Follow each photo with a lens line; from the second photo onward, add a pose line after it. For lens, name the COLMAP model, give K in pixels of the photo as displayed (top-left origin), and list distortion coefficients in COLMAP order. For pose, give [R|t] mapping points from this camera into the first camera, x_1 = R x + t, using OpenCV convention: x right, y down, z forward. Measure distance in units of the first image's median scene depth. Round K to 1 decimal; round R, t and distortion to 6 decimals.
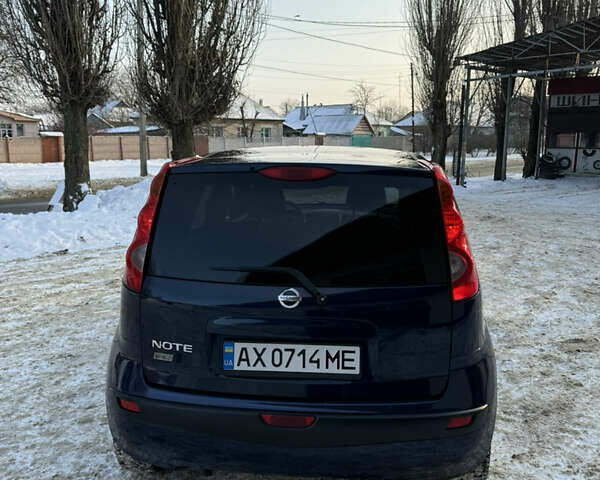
lens RADIAL K [[562.2, 0, 300.0], [0, 562.2, 240.0], [0, 0, 1]] dist [0.136816, -0.260471]
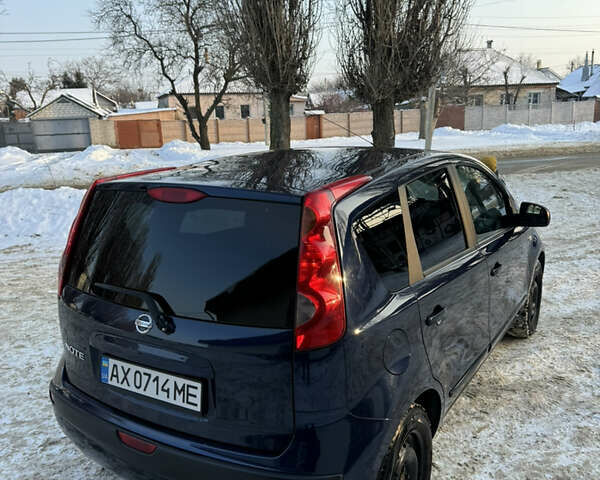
lens RADIAL K [[562.2, 0, 300.0], [0, 562.2, 240.0], [0, 0, 1]] dist [0.136816, -0.260471]
pose [[0.890851, 0.064519, -0.449690, 0.121538], [-0.041280, 0.997265, 0.061304, -0.020943], [0.452415, -0.036050, 0.891078, 0.044380]]
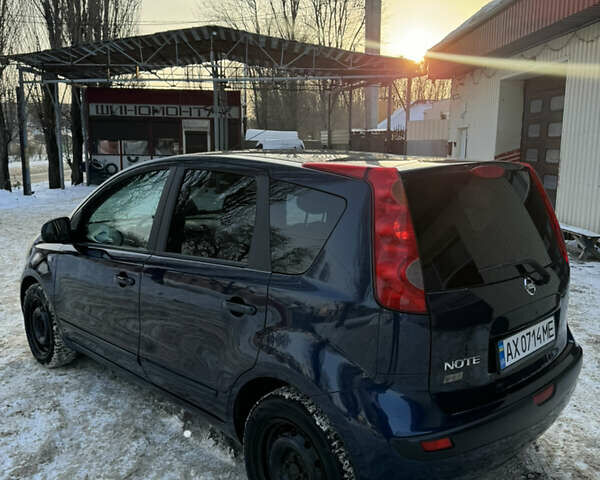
lens RADIAL K [[559.0, 0, 306.0], [0, 559.0, 242.6], [0, 0, 1]] dist [0.133340, -0.258436]
pose [[0.652292, -0.124879, 0.747609, -0.203357], [0.130327, 0.990123, 0.051676, -0.017103], [-0.746679, 0.063726, 0.662125, 0.108295]]
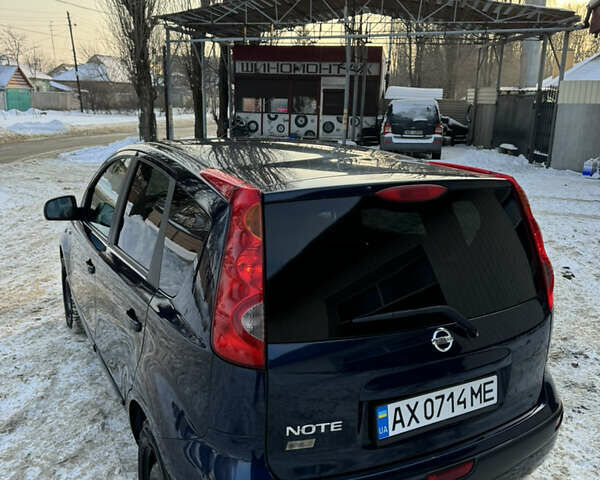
lens RADIAL K [[562.2, 0, 300.0], [0, 562.2, 240.0], [0, 0, 1]] dist [0.136816, -0.260471]
pose [[0.840062, -0.113265, 0.530535, -0.119859], [0.074792, 0.992803, 0.093527, -0.027456], [-0.537311, -0.038889, 0.842487, 0.069992]]
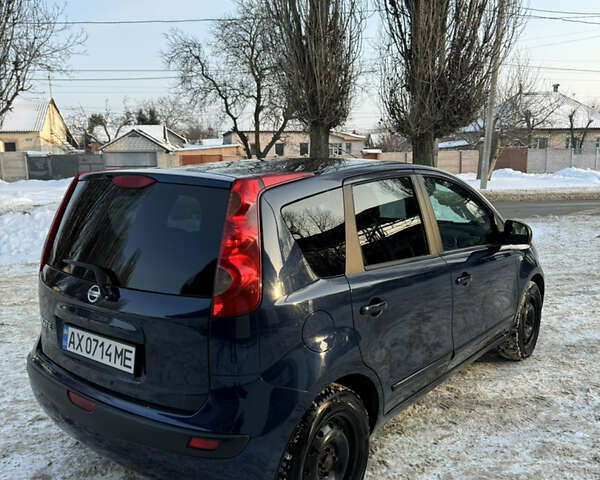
lens RADIAL K [[562.2, 0, 300.0], [0, 562.2, 240.0], [0, 0, 1]] dist [0.136816, -0.260471]
pose [[0.834300, 0.068424, -0.547048, 0.168567], [-0.082202, 0.996615, -0.000711, -0.005993], [0.545148, 0.045562, 0.837101, 0.051477]]
